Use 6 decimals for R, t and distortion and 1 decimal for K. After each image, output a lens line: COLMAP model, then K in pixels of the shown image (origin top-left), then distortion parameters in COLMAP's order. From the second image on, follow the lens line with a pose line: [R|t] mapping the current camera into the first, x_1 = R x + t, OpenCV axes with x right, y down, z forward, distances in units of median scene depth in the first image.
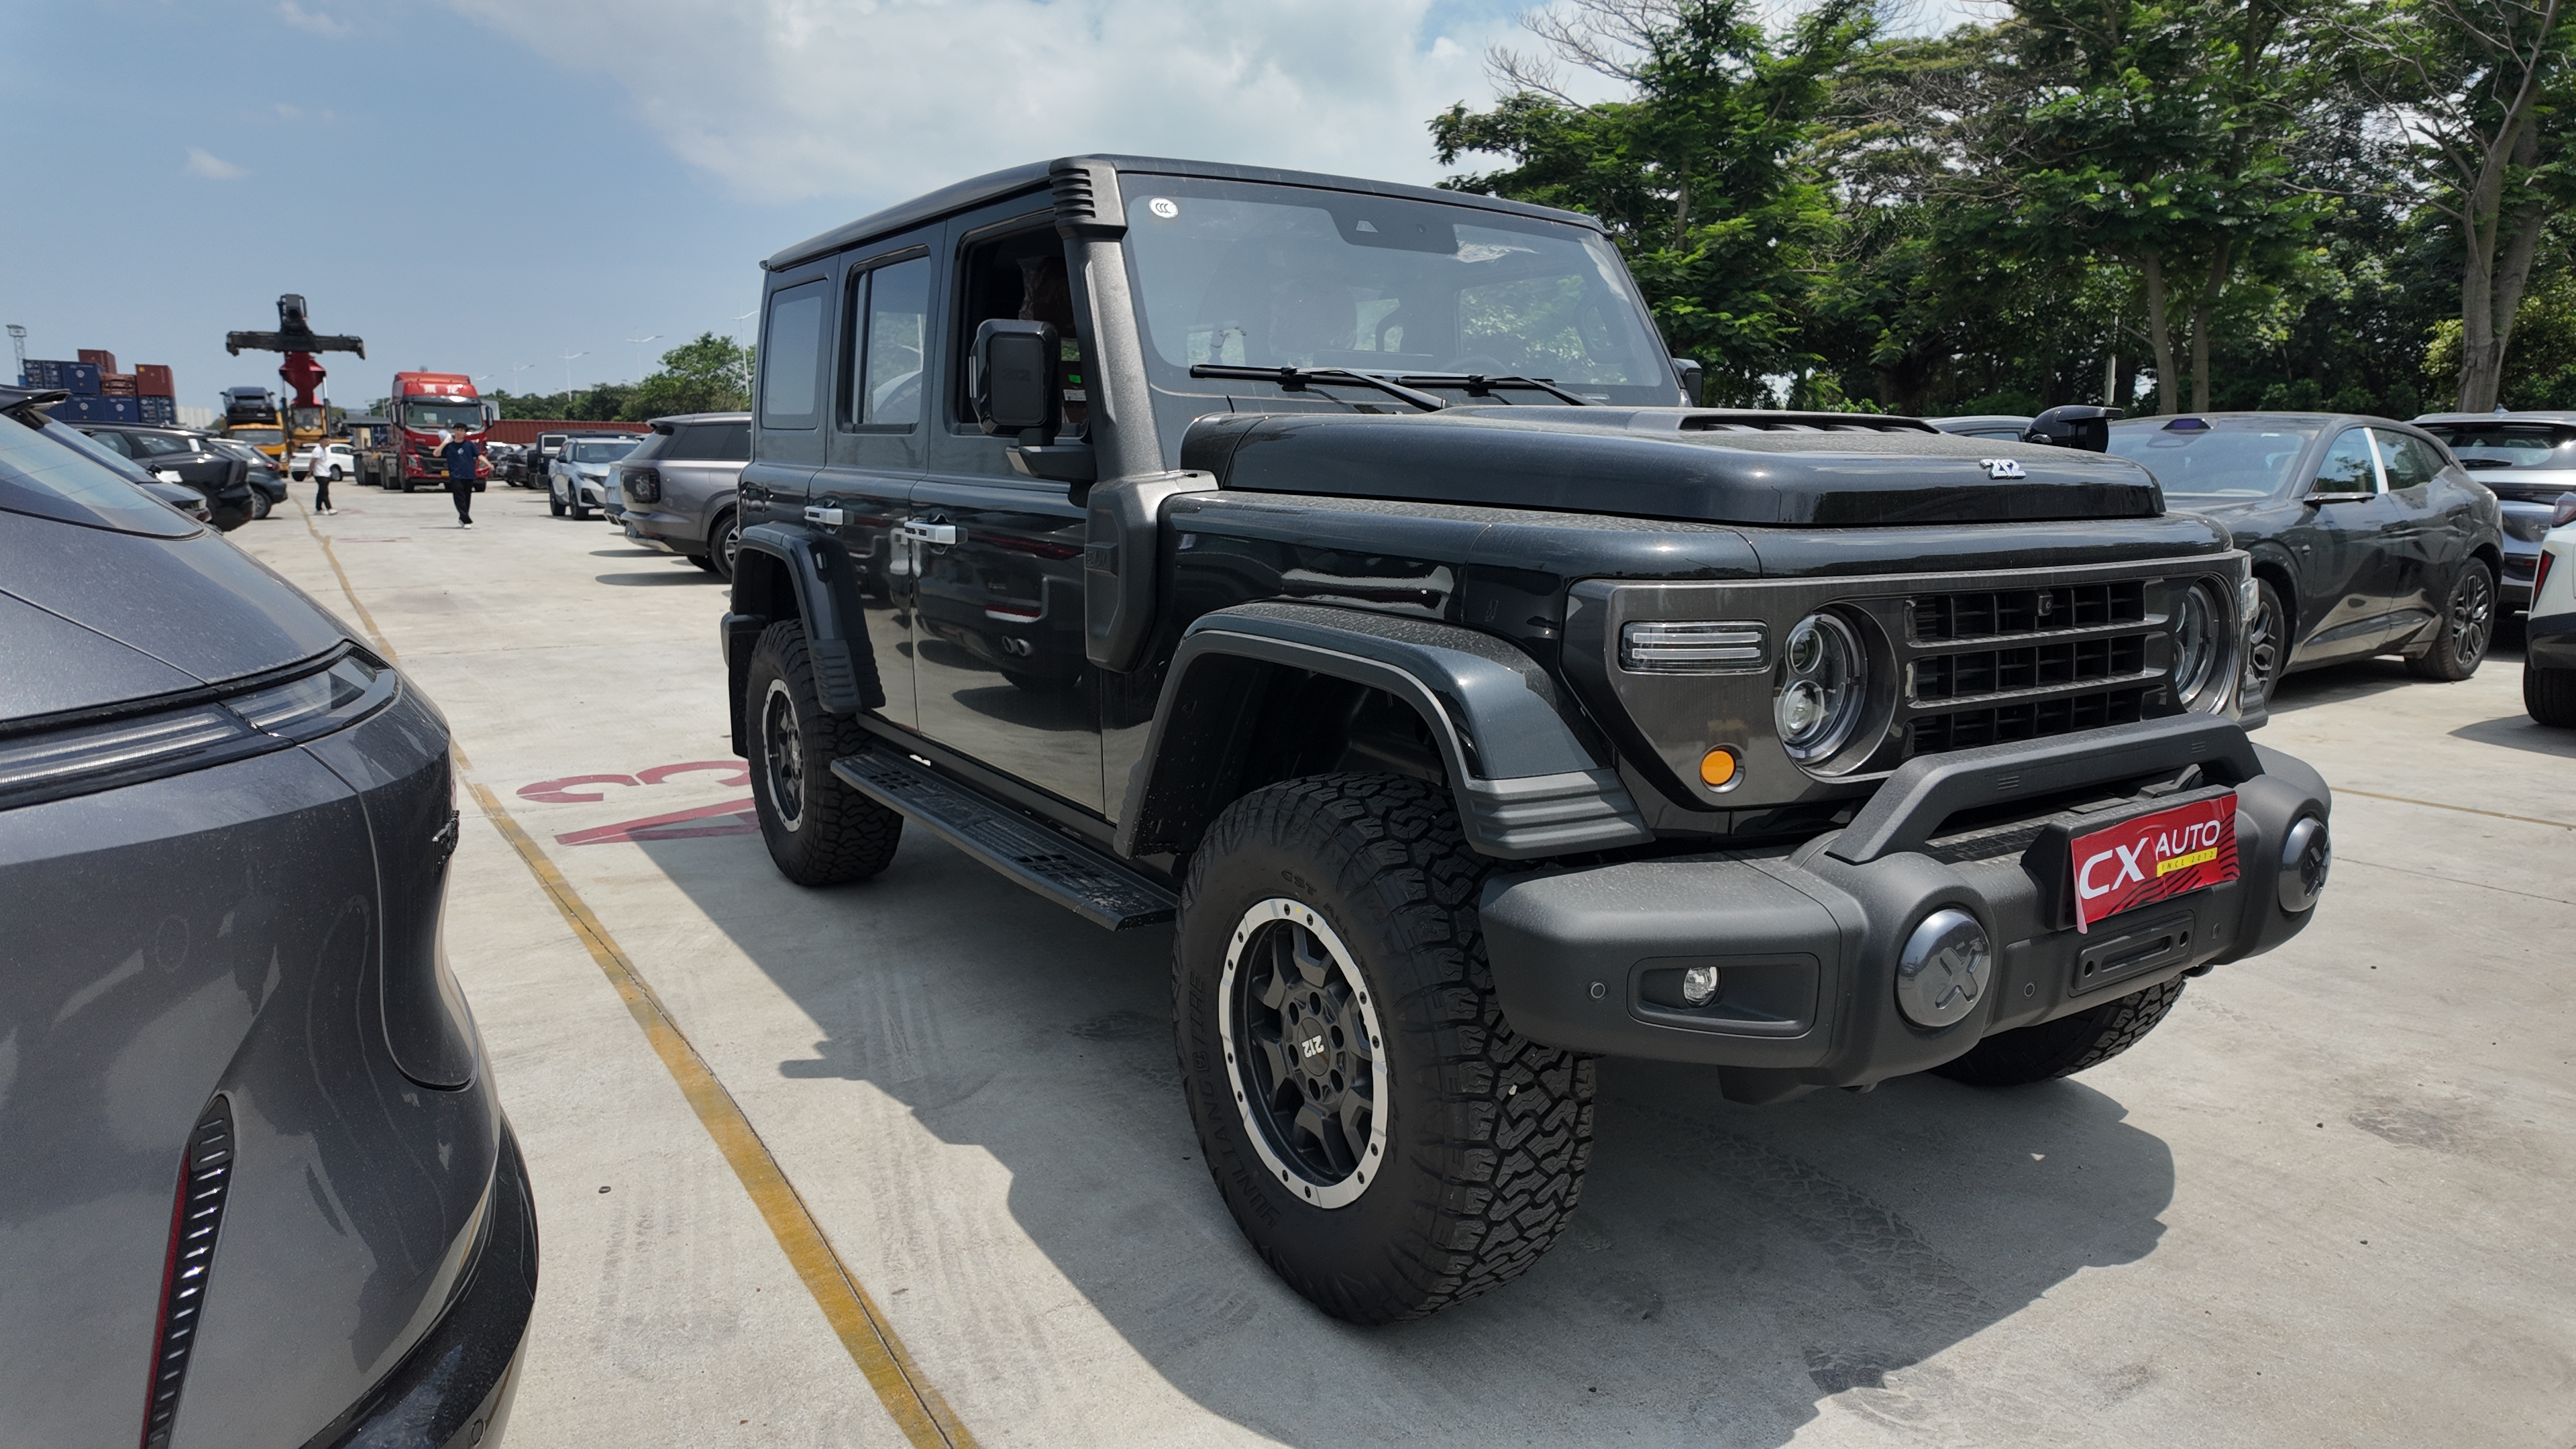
lens RADIAL K [[1514.0, 0, 1296.8], [0, 1514.0, 718.8], [0, 0, 1]] dist [0.040881, -0.041317]
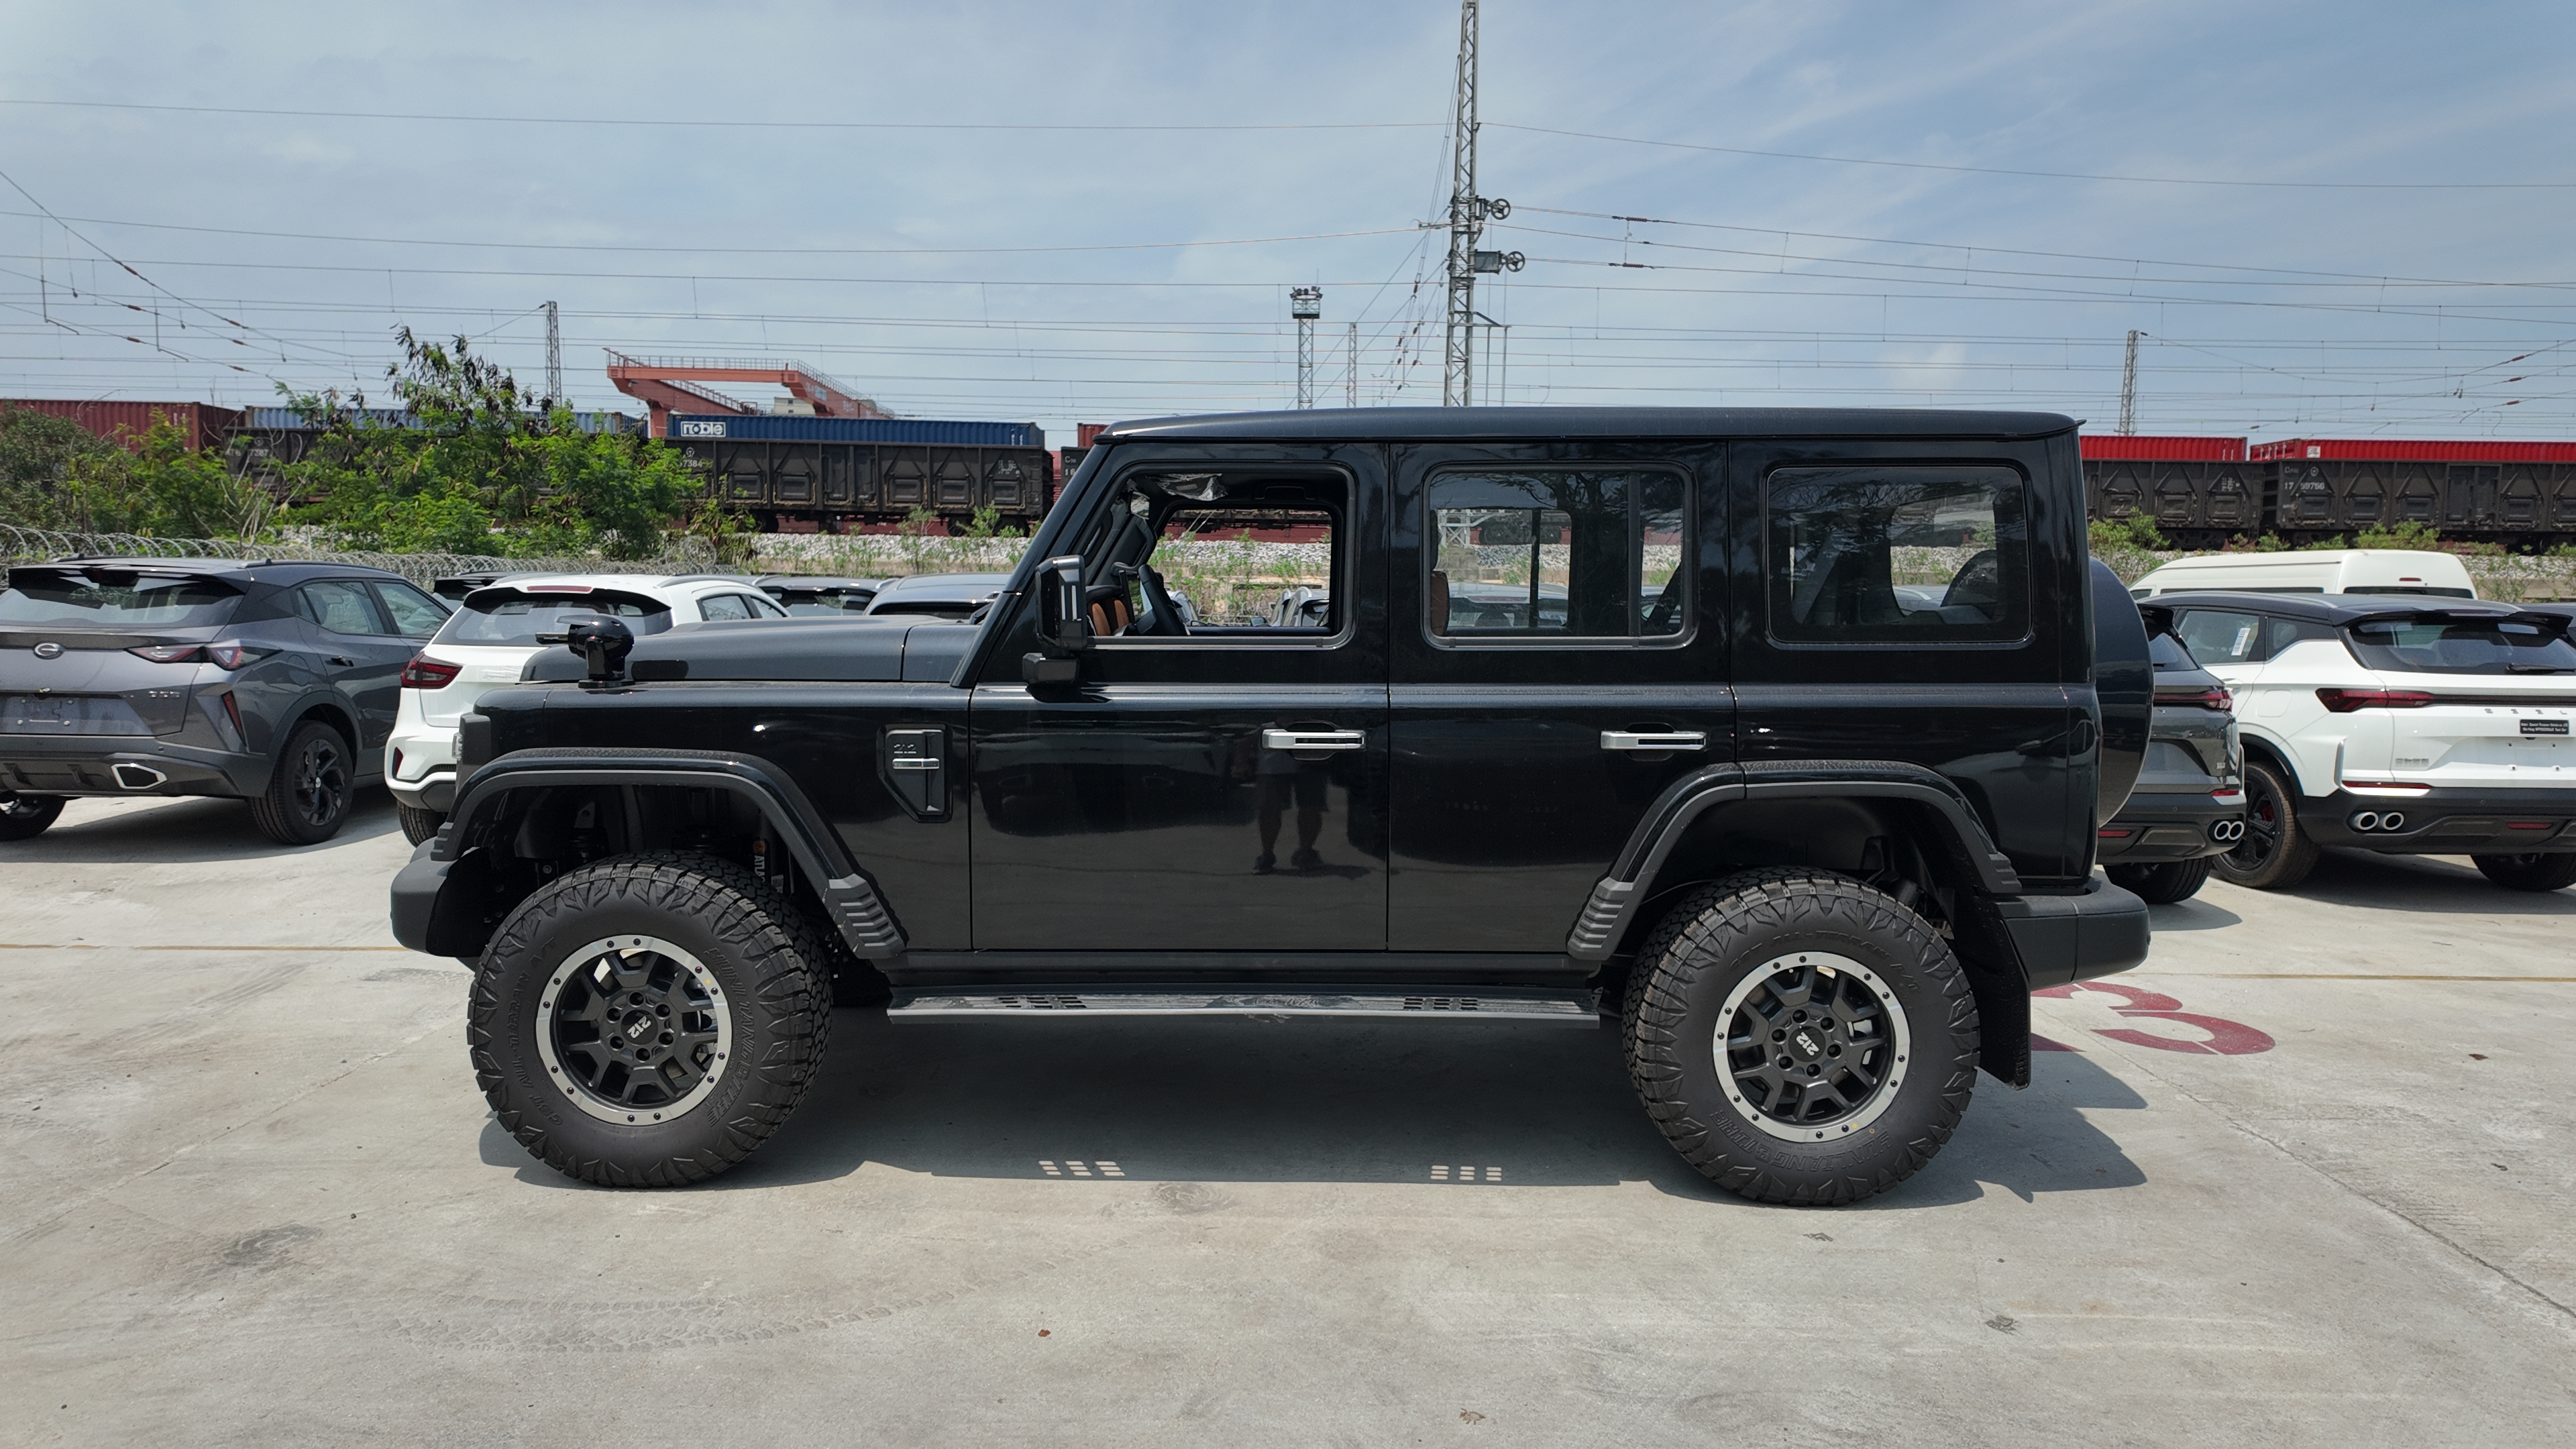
lens RADIAL K [[1514.0, 0, 1296.8], [0, 1514.0, 718.8], [0, 0, 1]] dist [0.040881, -0.041317]
pose [[-0.548285, 0.049376, -0.834833, 0.123431], [-0.158989, 0.973896, 0.162019, -0.040652], [0.821040, 0.221562, -0.526122, 0.212726]]
